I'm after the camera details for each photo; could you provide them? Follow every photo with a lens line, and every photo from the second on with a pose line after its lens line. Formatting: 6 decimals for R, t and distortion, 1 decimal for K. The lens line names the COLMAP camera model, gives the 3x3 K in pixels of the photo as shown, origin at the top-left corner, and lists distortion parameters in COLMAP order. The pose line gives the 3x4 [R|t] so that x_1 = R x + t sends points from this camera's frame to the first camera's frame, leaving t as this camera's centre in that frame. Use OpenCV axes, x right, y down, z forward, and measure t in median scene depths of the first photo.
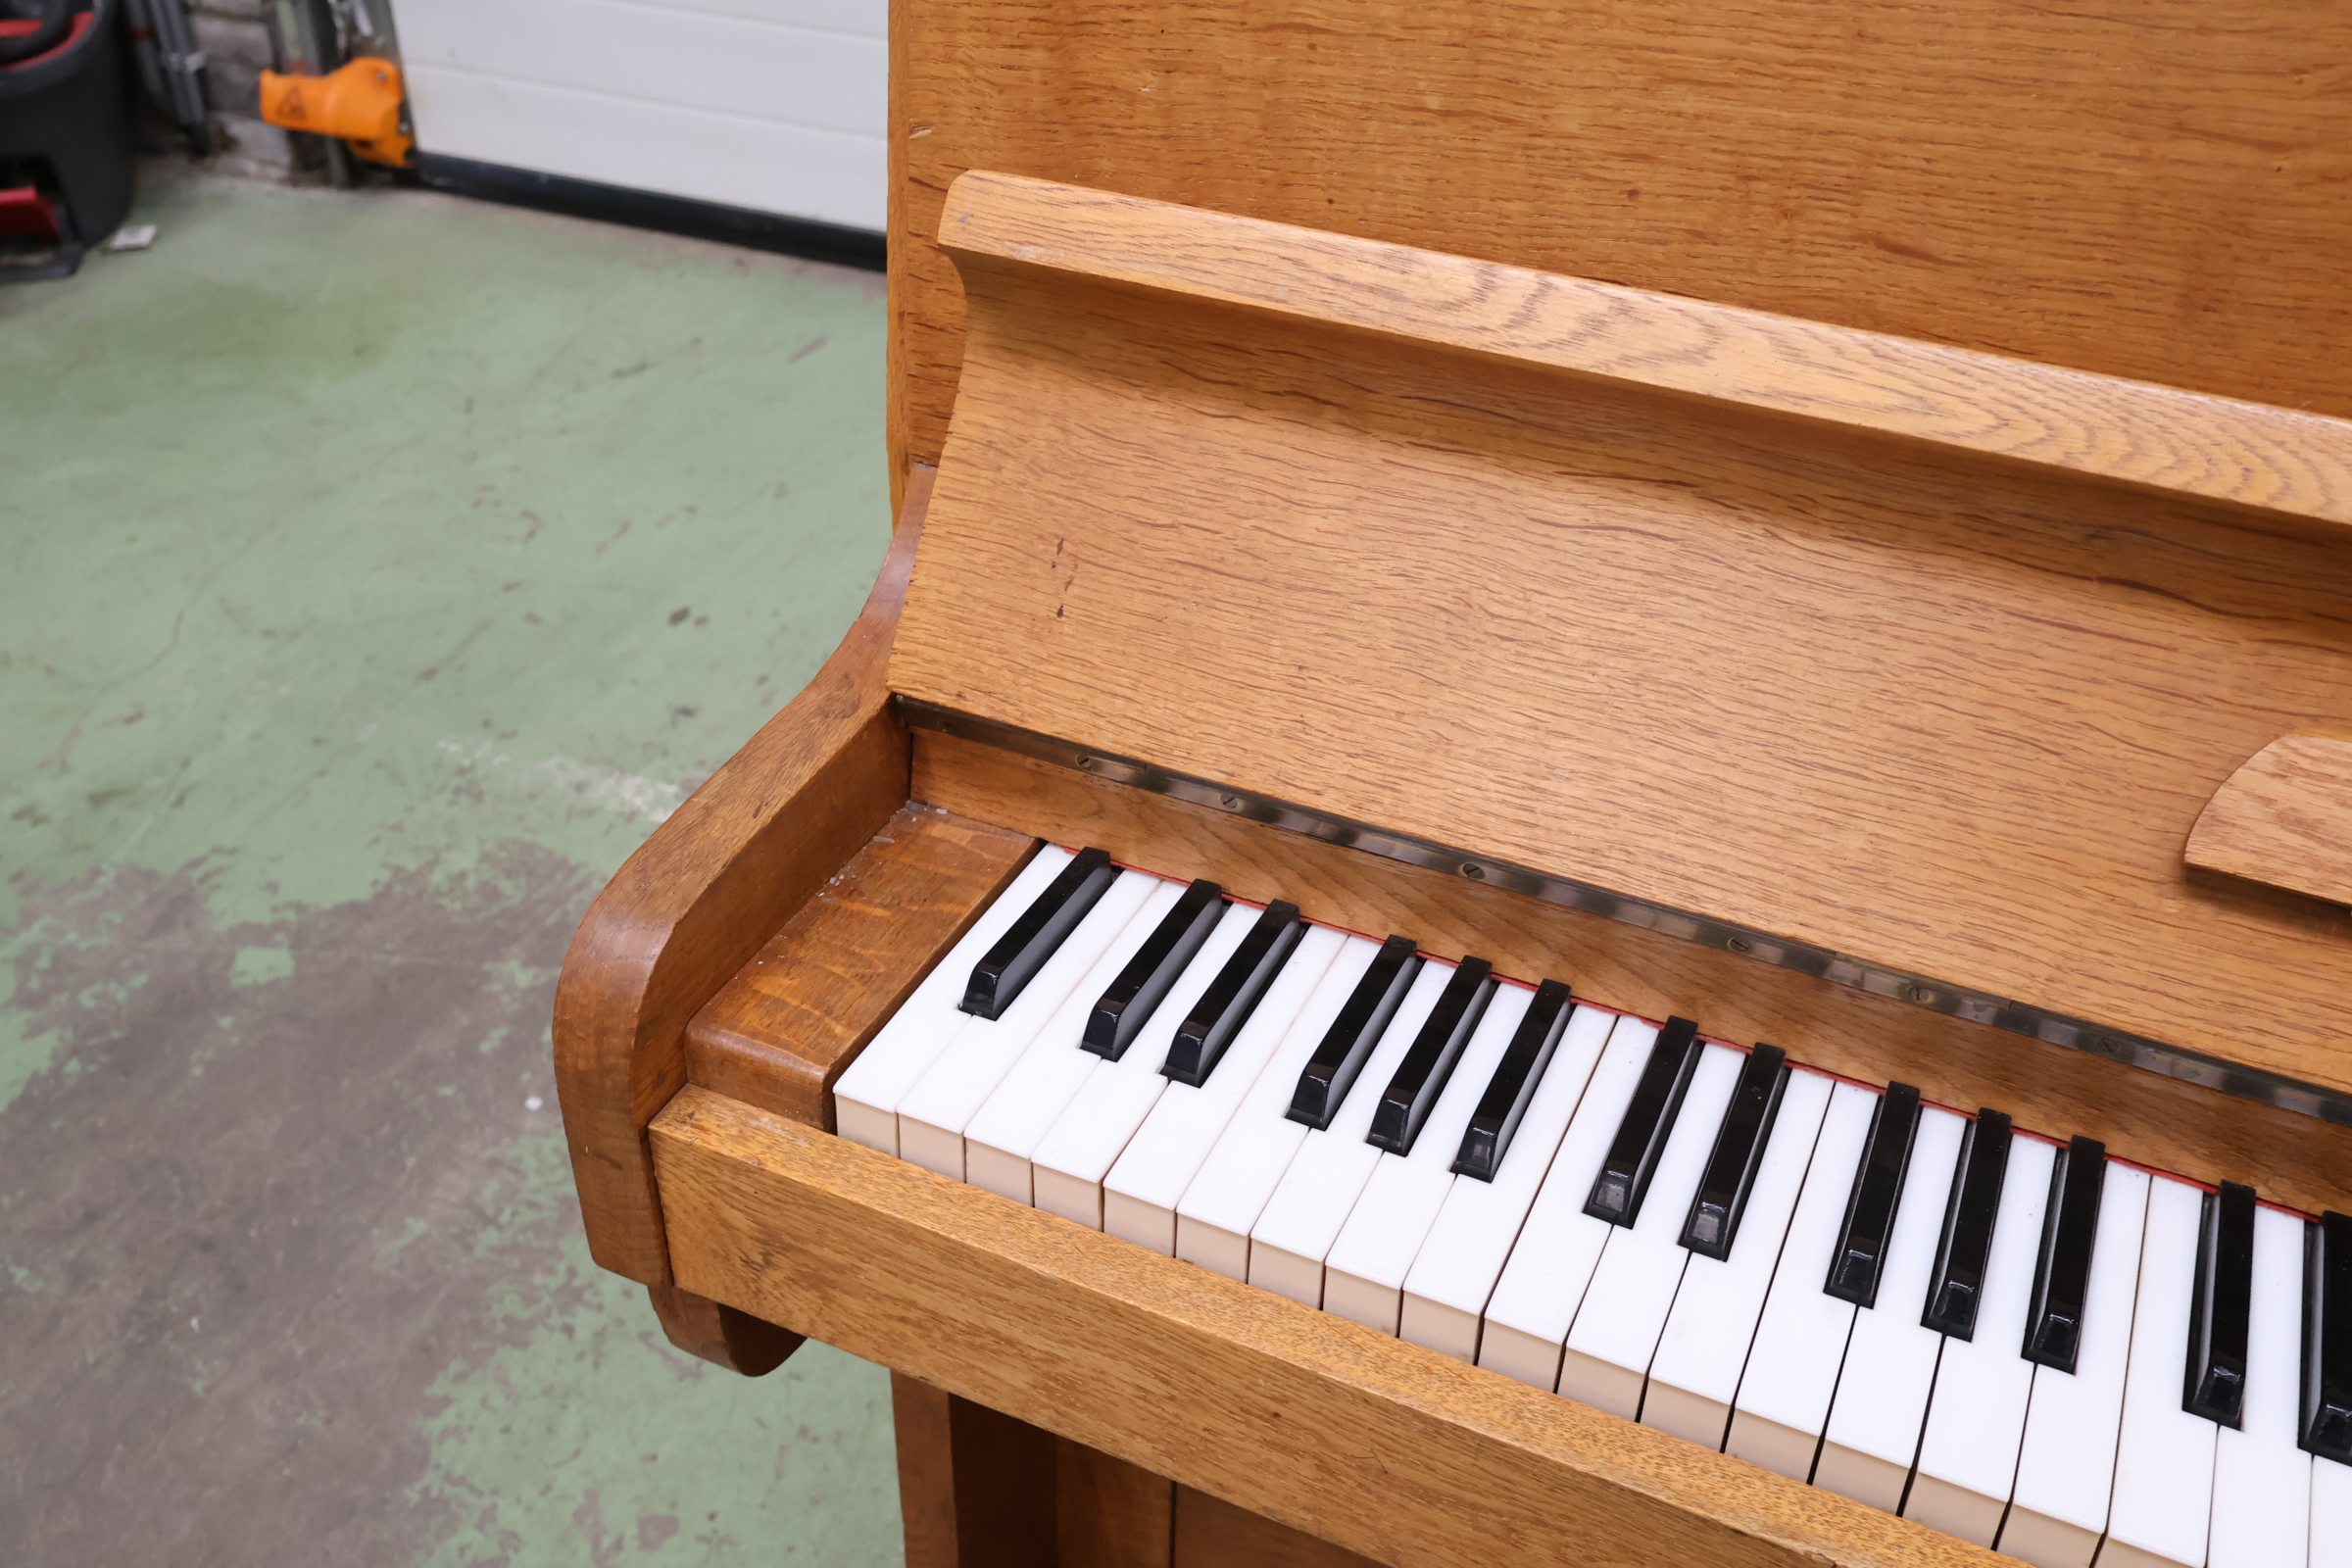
lens RADIAL K [[2205.5, 0, 1182.8], [0, 2205.5, 766.5], [0, 0, 1]] dist [0.001056, 0.001229]
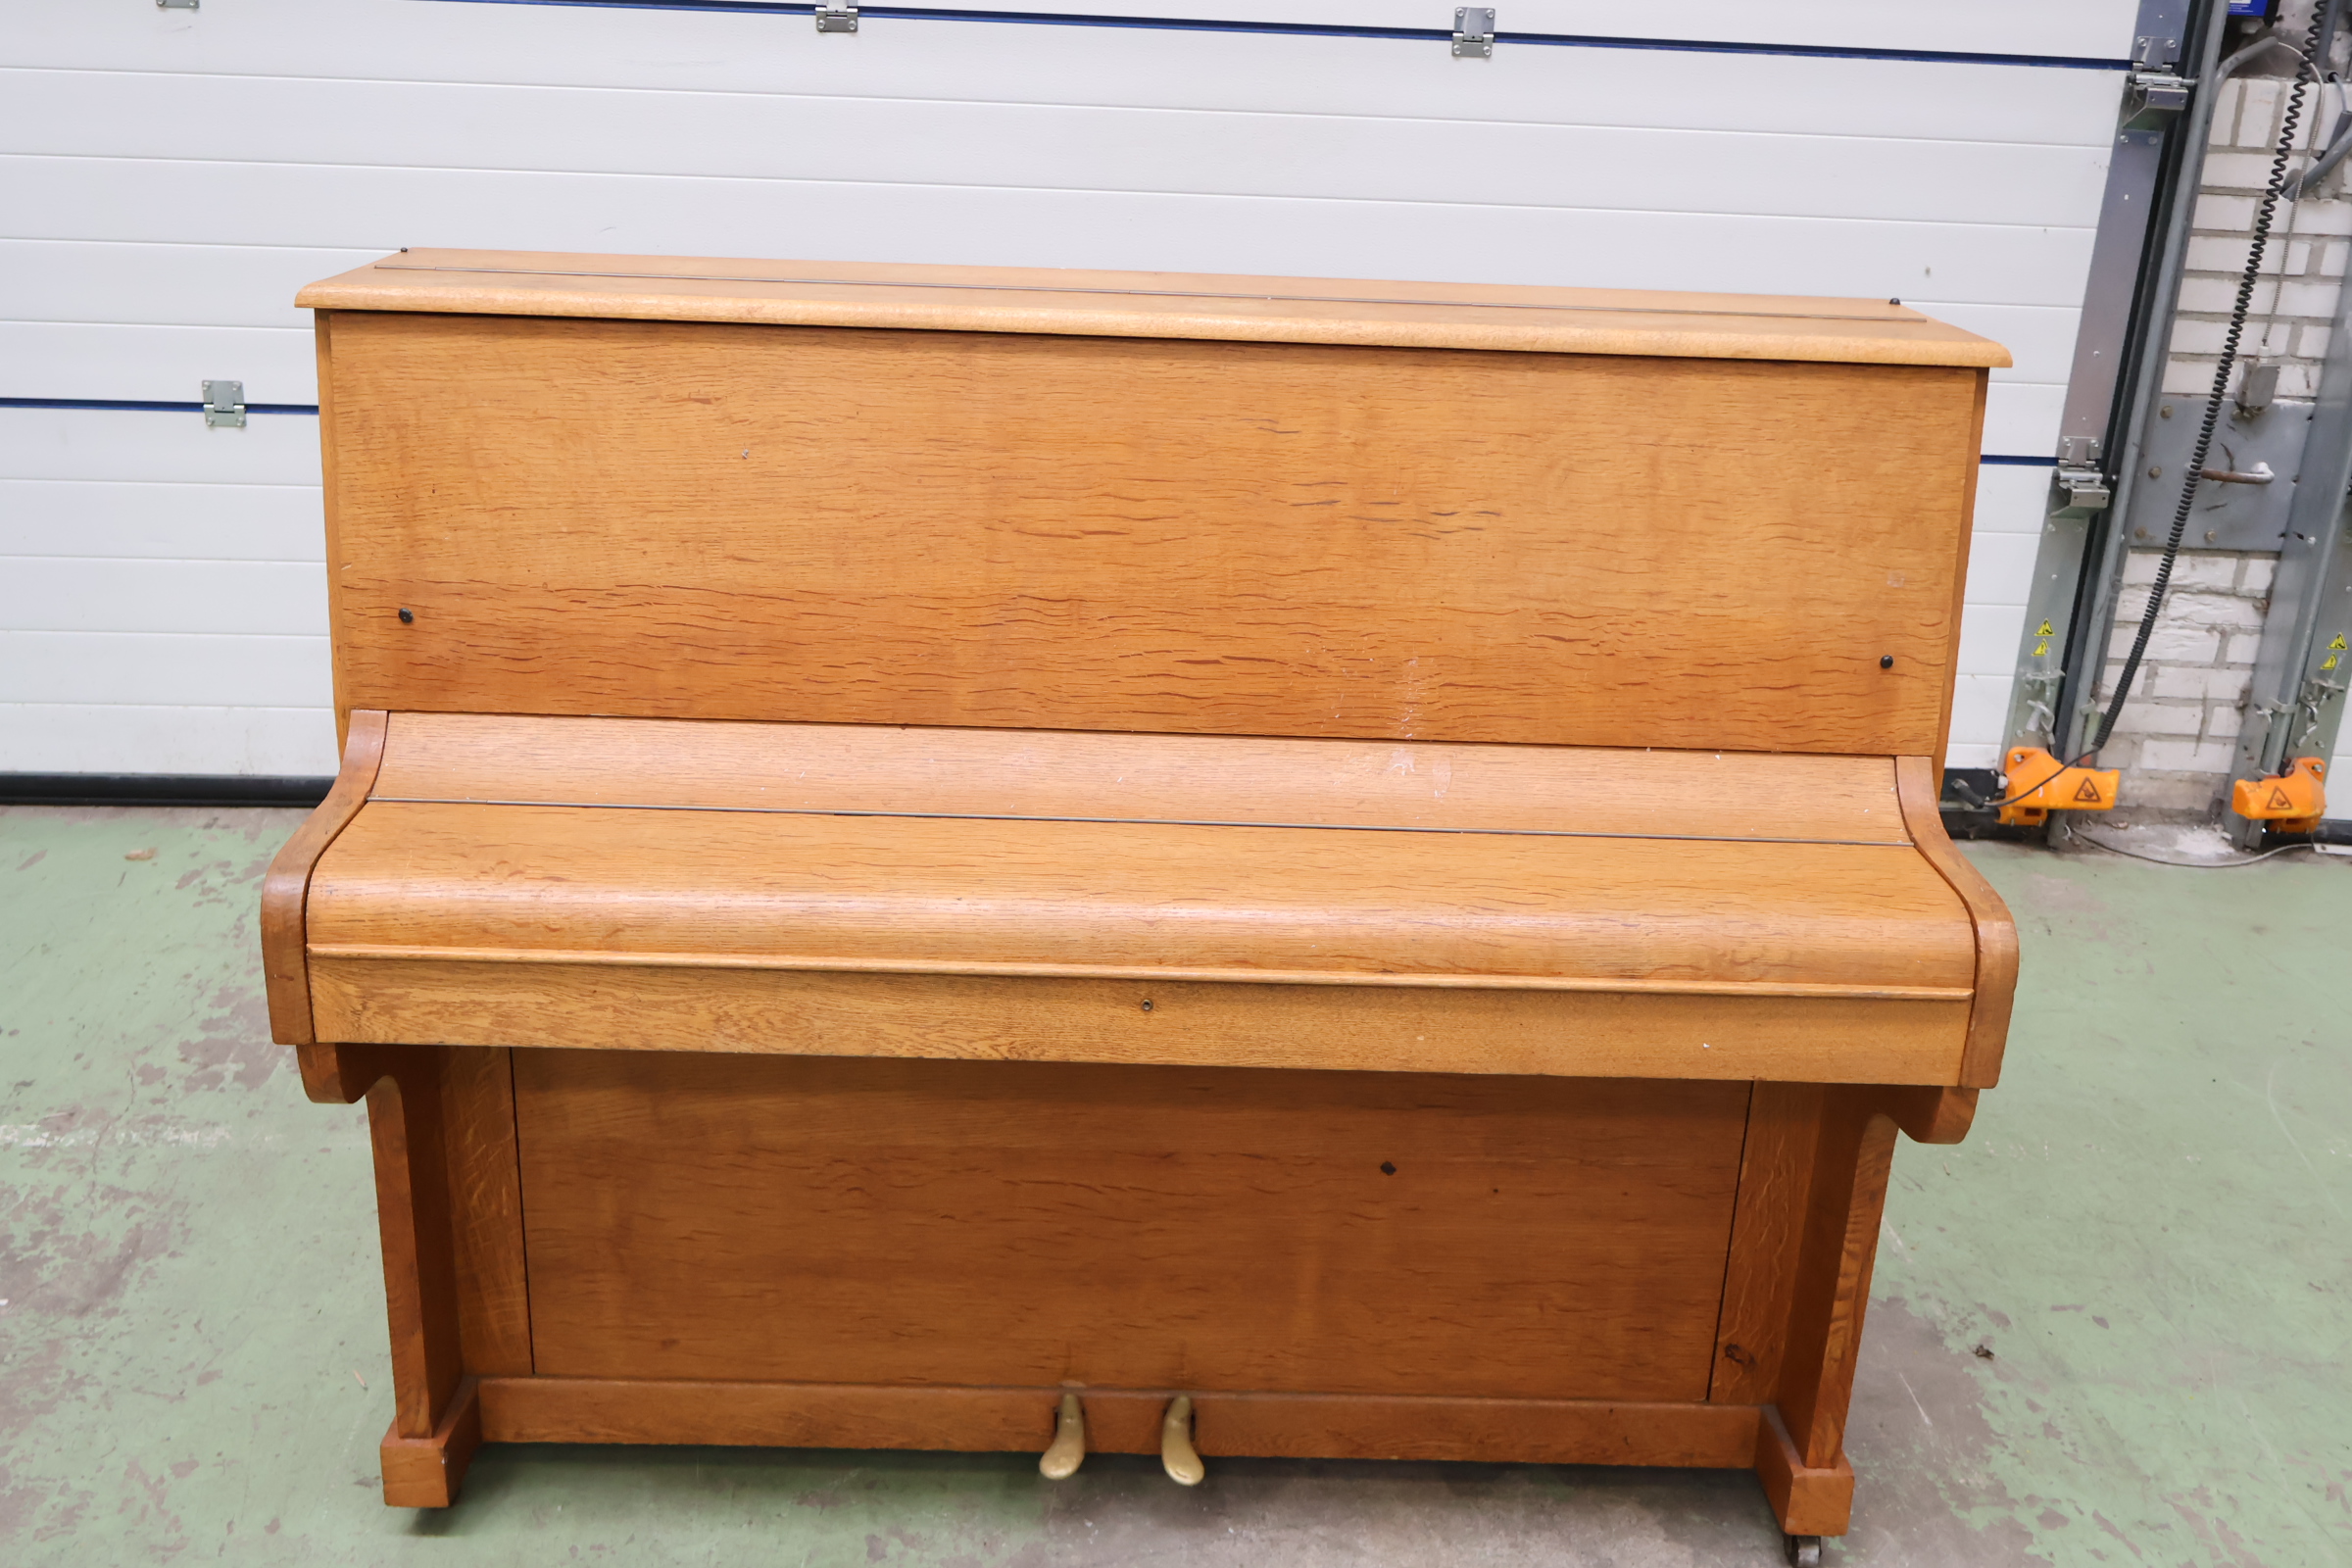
lens RADIAL K [[2201.0, 0, 1176.0], [0, 2201.0, 784.0], [0, 0, 1]] dist [0.010480, -0.003299]
pose [[0.900055, -0.132108, 0.415269, -0.382354], [0.232754, 0.951365, -0.201817, 0.730623], [-0.368410, 0.278302, 0.887030, -1.618149]]
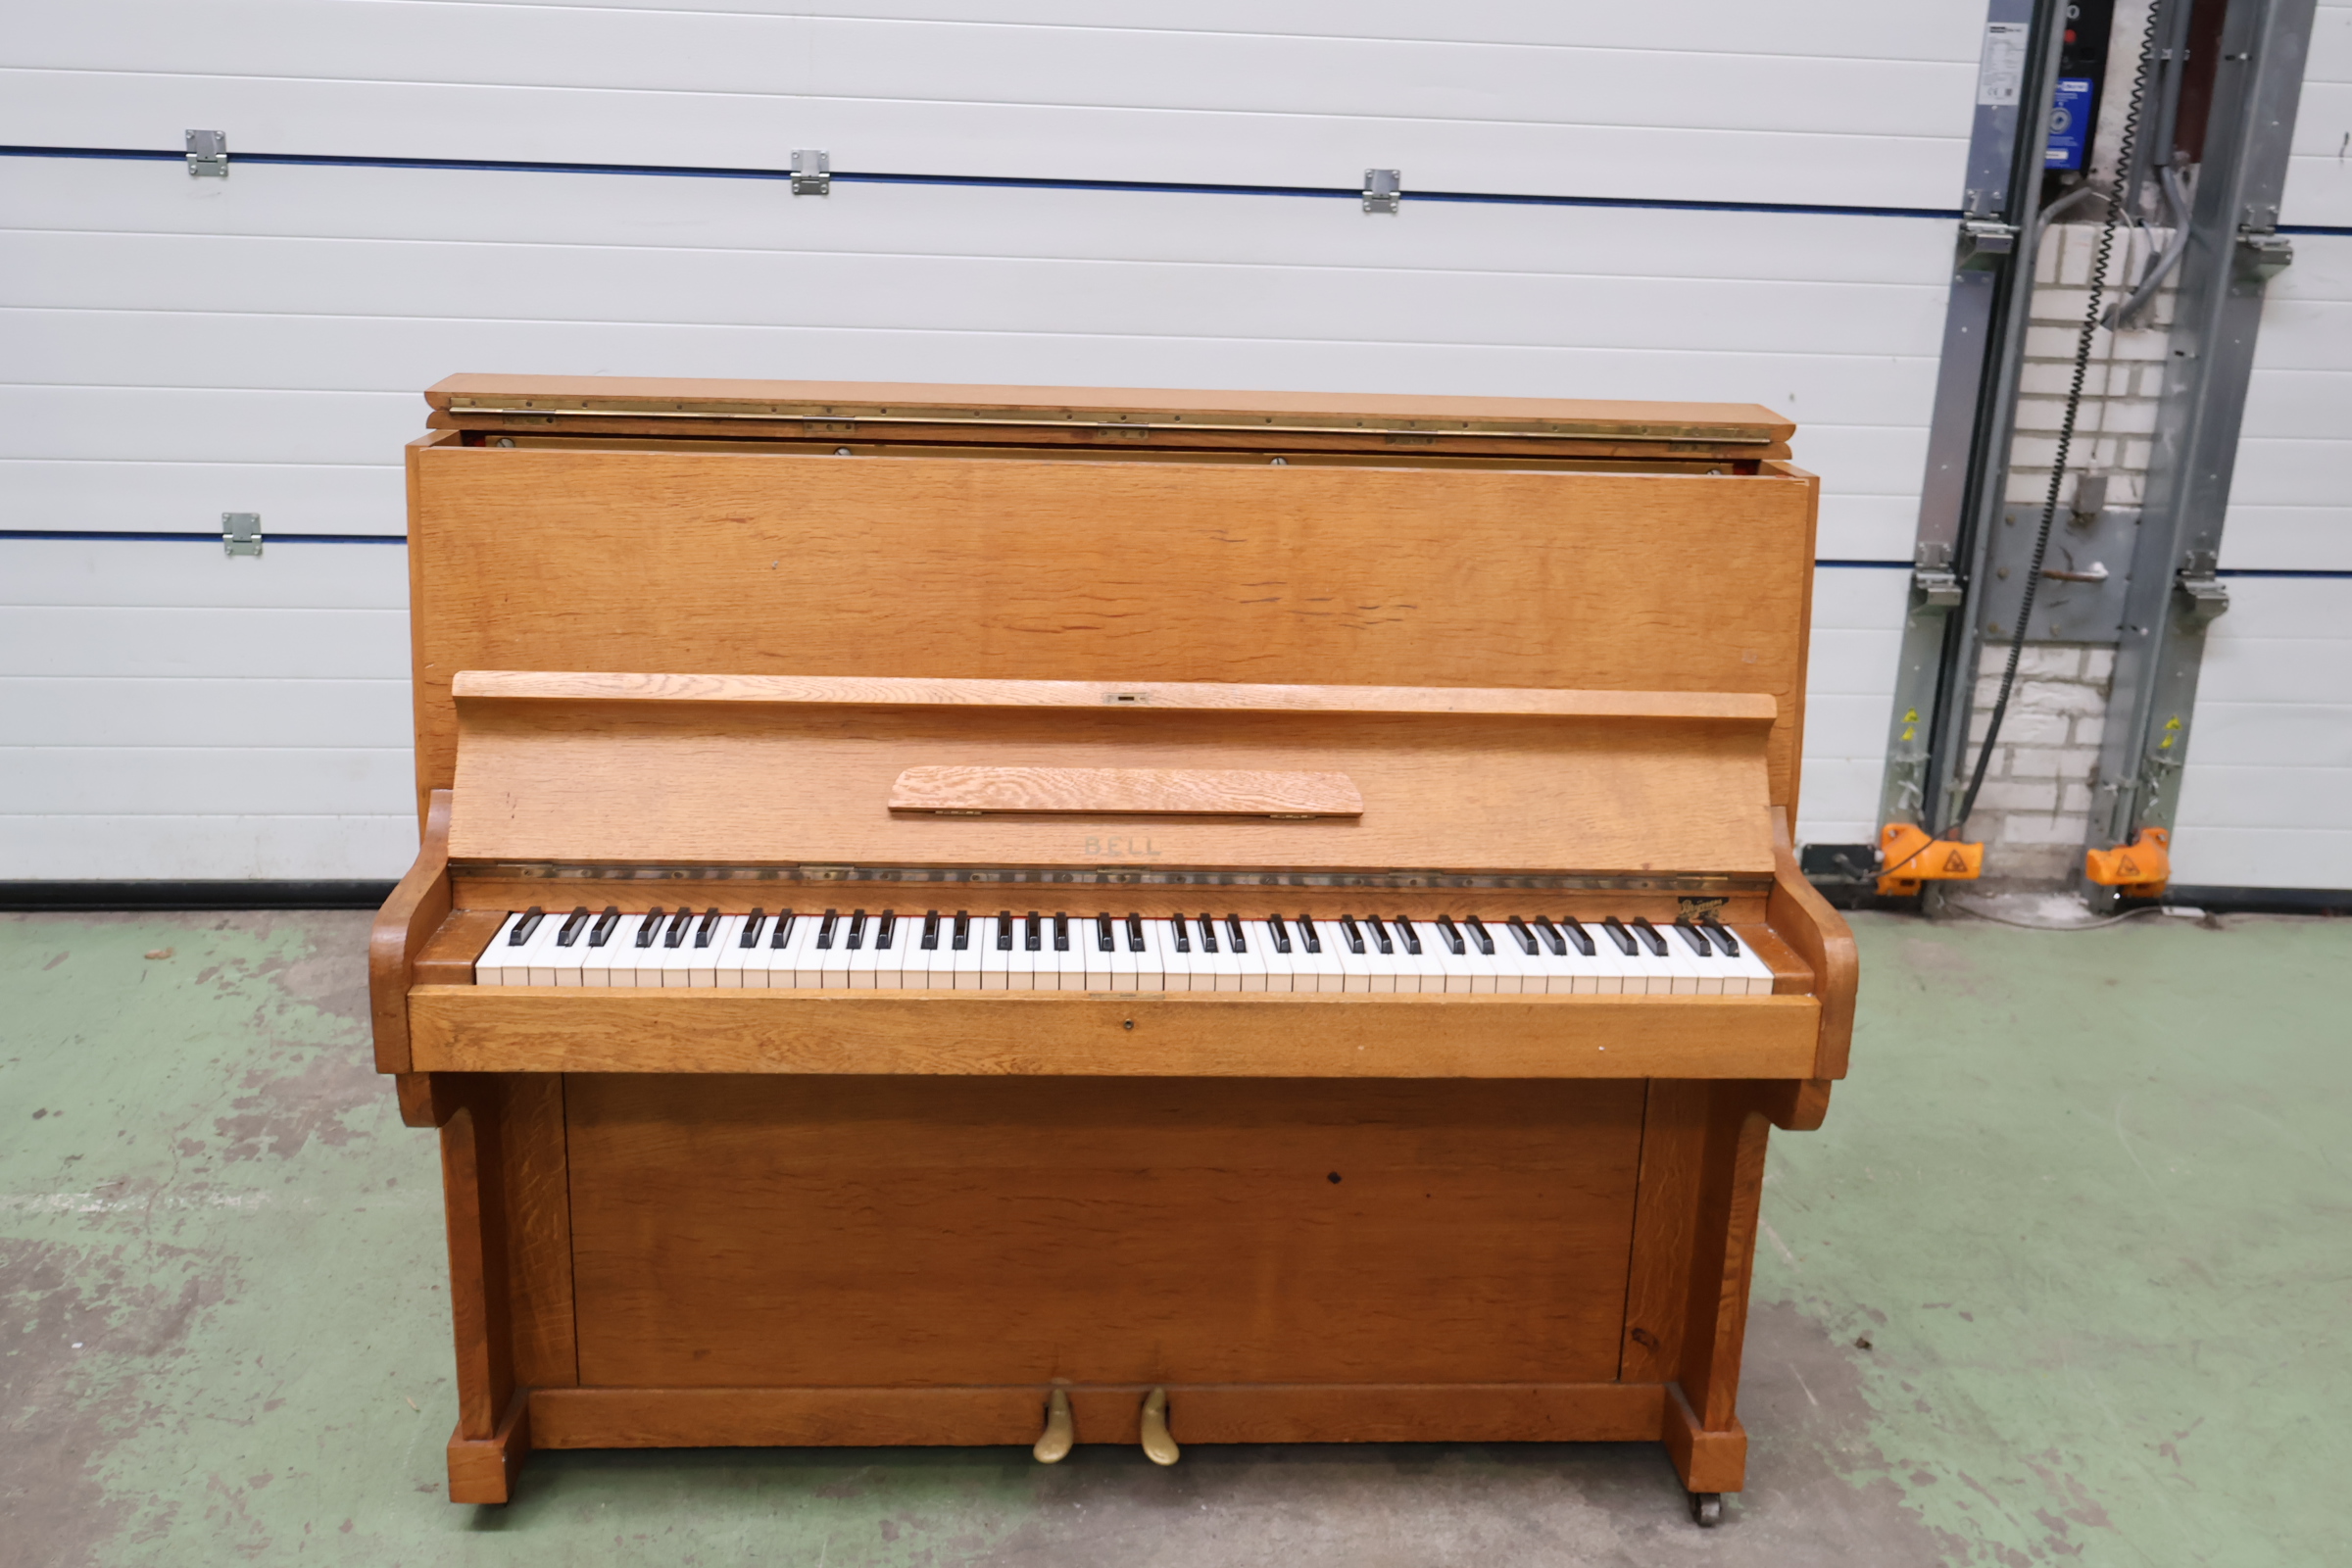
lens RADIAL K [[2205.3, 0, 1184.6], [0, 2205.3, 773.7], [0, 0, 1]] dist [0.015961, -0.011134]
pose [[0.880661, -0.122457, 0.457647, -0.657648], [0.259374, 0.933001, -0.249467, 0.905450], [-0.396436, 0.338397, 0.853420, -1.987119]]
